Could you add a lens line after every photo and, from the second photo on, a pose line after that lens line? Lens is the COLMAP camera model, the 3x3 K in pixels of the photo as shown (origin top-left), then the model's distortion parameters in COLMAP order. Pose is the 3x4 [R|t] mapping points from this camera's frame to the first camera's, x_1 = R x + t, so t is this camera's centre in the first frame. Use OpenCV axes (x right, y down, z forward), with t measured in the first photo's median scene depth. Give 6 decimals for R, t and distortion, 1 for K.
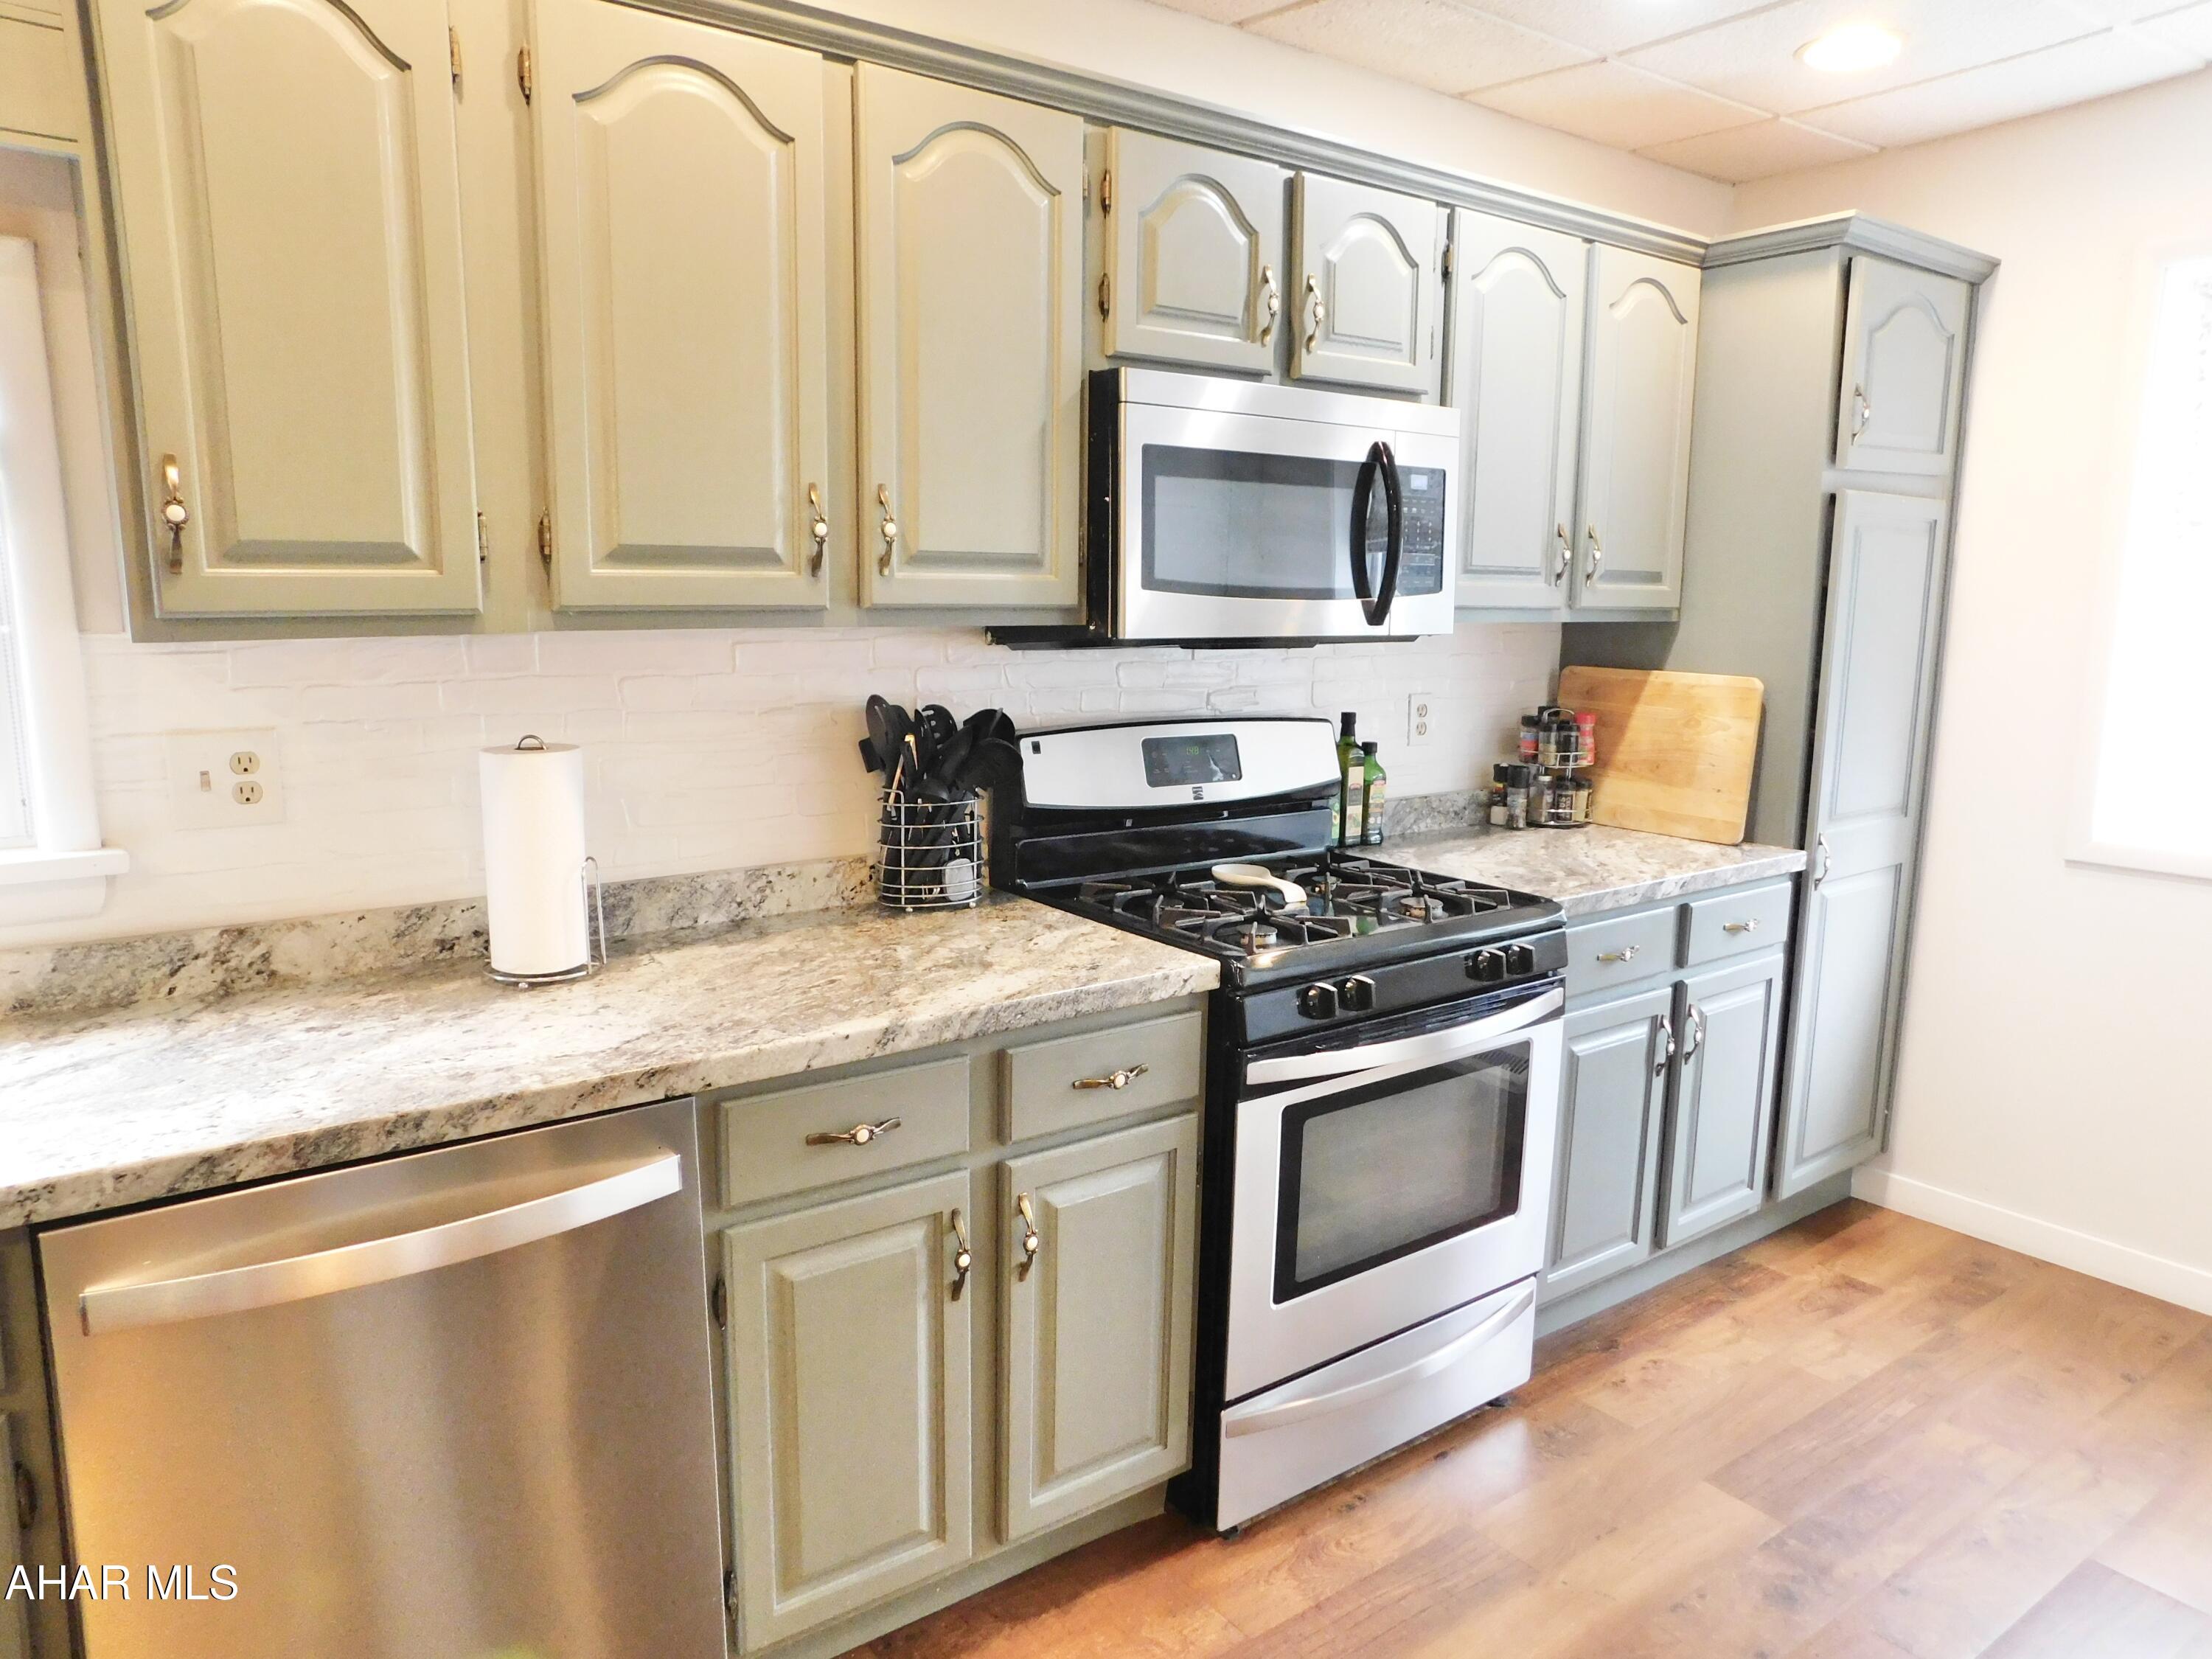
lens RADIAL K [[1438.5, 0, 1100.4], [0, 1438.5, 839.5], [0, 0, 1]] dist [-0.076100, 0.064683]
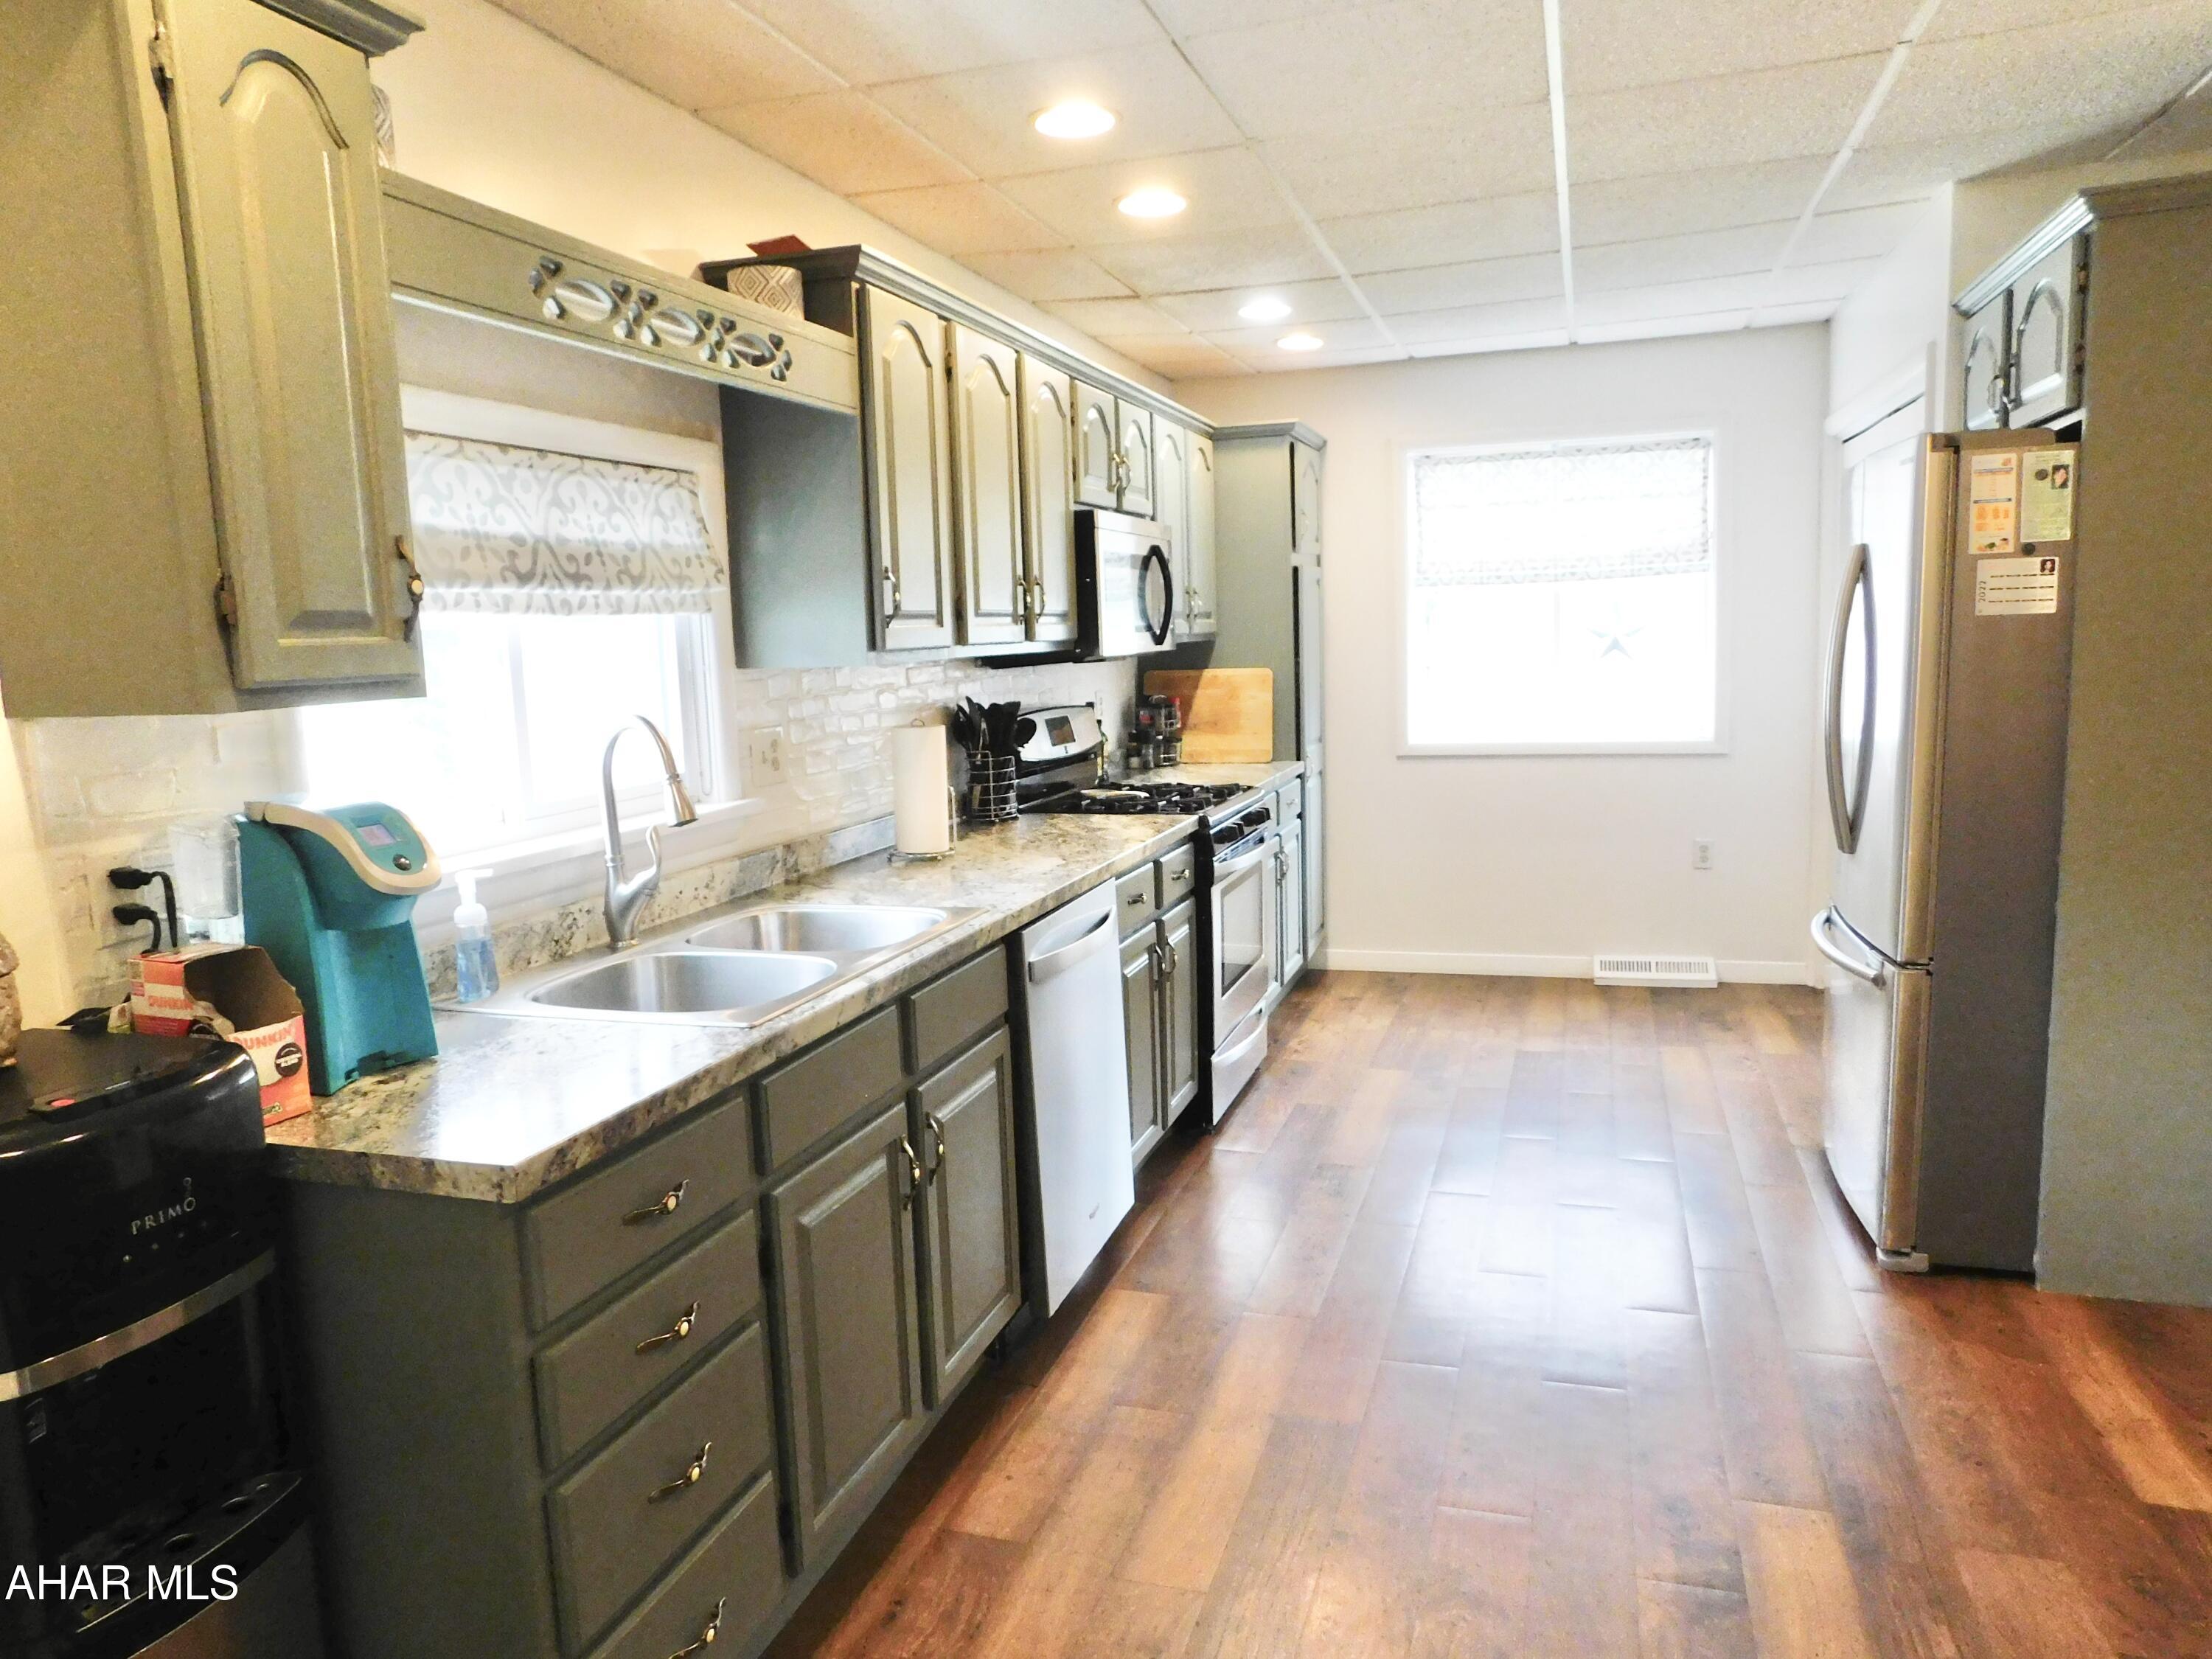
lens RADIAL K [[1477.0, 0, 1106.0], [0, 1477.0, 829.5], [0, 0, 1]] dist [0.005554, 0.000732]
pose [[0.800704, -0.109324, 0.589000, -0.859677], [0.135222, 0.990815, 0.000080, 0.062133], [-0.583599, 0.079582, 0.808133, -0.393134]]
